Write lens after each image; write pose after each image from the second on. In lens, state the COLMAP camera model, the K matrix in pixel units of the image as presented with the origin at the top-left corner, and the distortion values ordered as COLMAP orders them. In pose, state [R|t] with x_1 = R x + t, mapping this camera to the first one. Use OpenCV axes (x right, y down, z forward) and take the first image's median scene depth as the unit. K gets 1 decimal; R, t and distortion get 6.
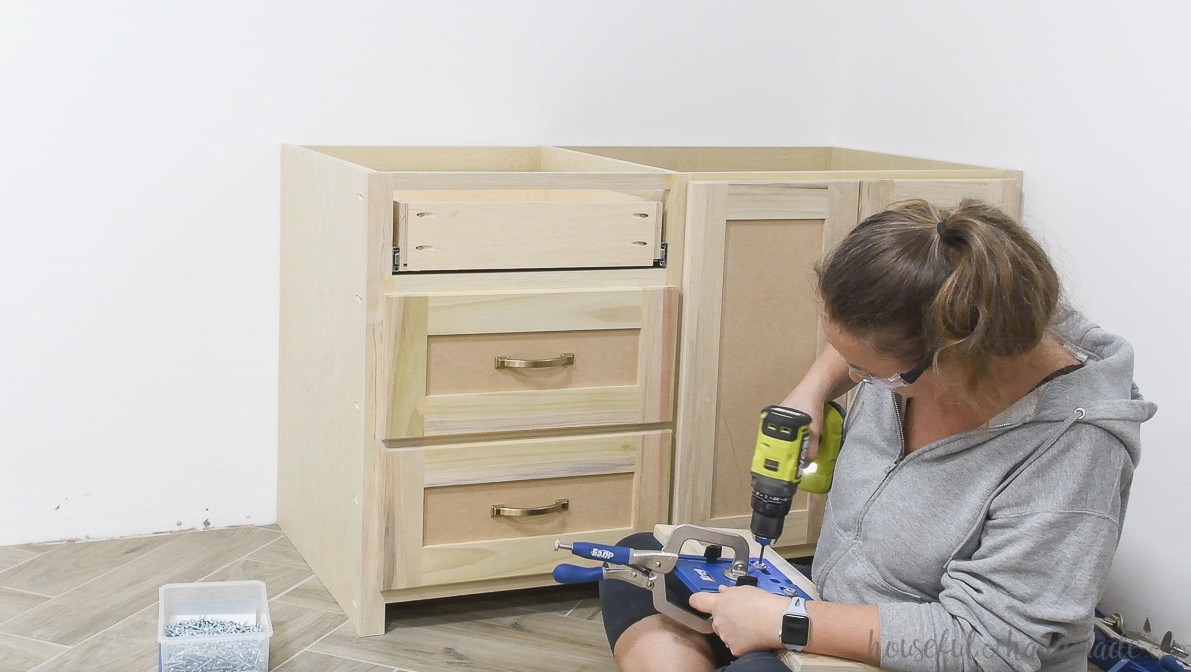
lens RADIAL K [[1664.0, 0, 575.9], [0, 1664.0, 294.7], [0, 0, 1]] dist [0.021964, 0.000000]
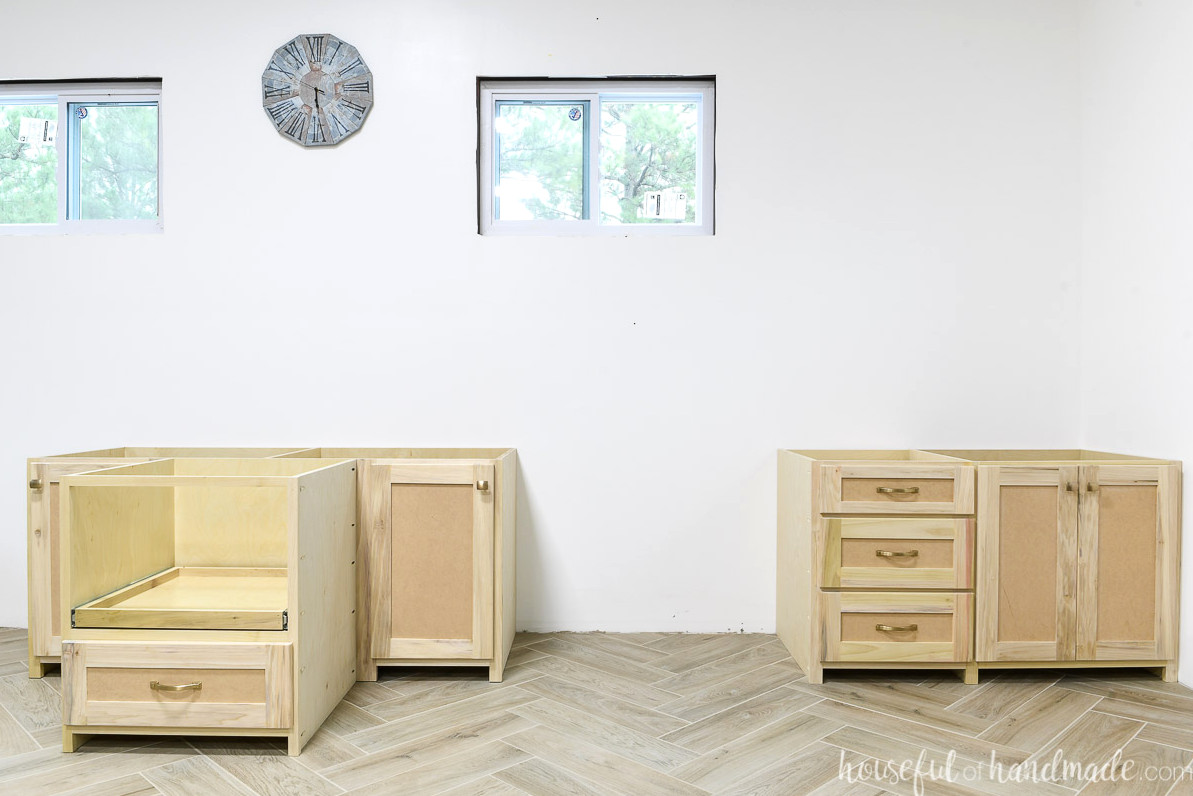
lens RADIAL K [[1835.2, 0, 590.9], [0, 1835.2, 398.9], [0, 0, 1]] dist [0.001318, 0.000000]
pose [[0.932582, -0.020409, -0.360382, 0.442010], [-0.027385, 0.991522, -0.127018, 0.148957], [0.359919, 0.128323, 0.924117, -1.245941]]
